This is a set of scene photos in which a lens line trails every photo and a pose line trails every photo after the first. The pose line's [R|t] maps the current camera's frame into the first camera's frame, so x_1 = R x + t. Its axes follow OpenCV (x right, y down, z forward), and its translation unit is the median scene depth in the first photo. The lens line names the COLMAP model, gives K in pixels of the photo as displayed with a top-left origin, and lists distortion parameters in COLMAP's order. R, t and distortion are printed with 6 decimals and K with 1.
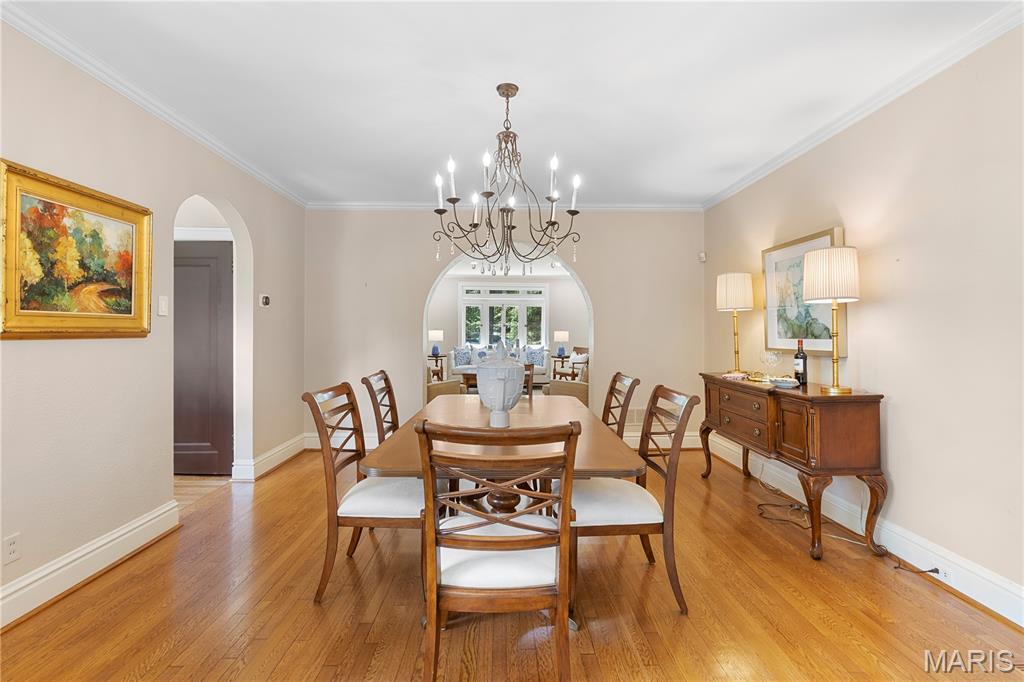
lens RADIAL K [[467.0, 0, 514.9], [0, 467.0, 330.4], [0, 0, 1]] dist [-0.000112, -0.000954]
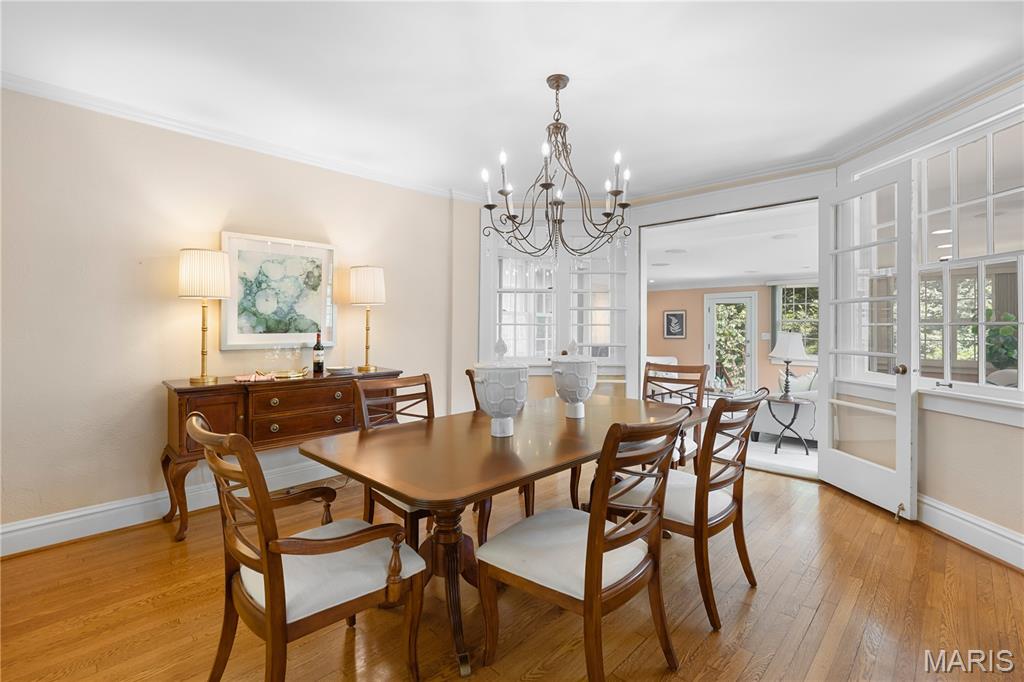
lens RADIAL K [[467.0, 0, 506.0], [0, 467.0, 325.0], [0, 0, 1]] dist [-0.000112, -0.000954]
pose [[-0.703142, 0.000456, 0.711049, -0.682485], [-0.004197, 0.999980, -0.004791, 0.003458], [-0.711037, -0.006353, -0.703126, 1.937842]]
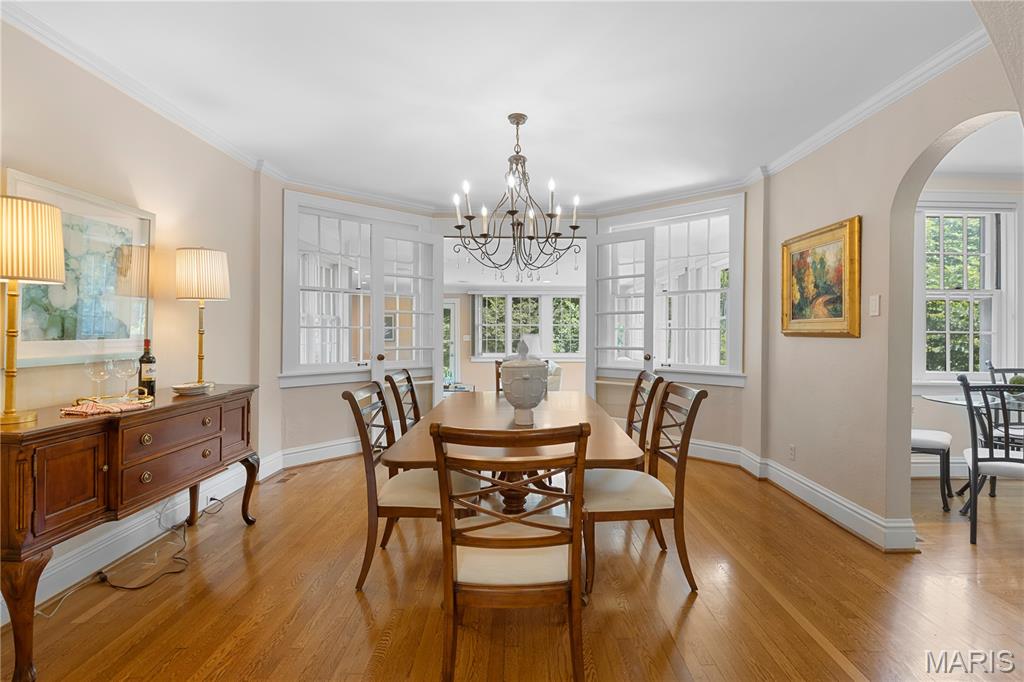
lens RADIAL K [[495.0, 0, 525.1], [0, 495.0, 338.3], [0, 0, 1]] dist [-0.000440, -0.000593]
pose [[-0.999969, -0.004320, 0.006615, -0.047192], [-0.004235, 0.999910, 0.012744, 0.005941], [-0.006670, 0.012715, -0.999897, 2.410382]]
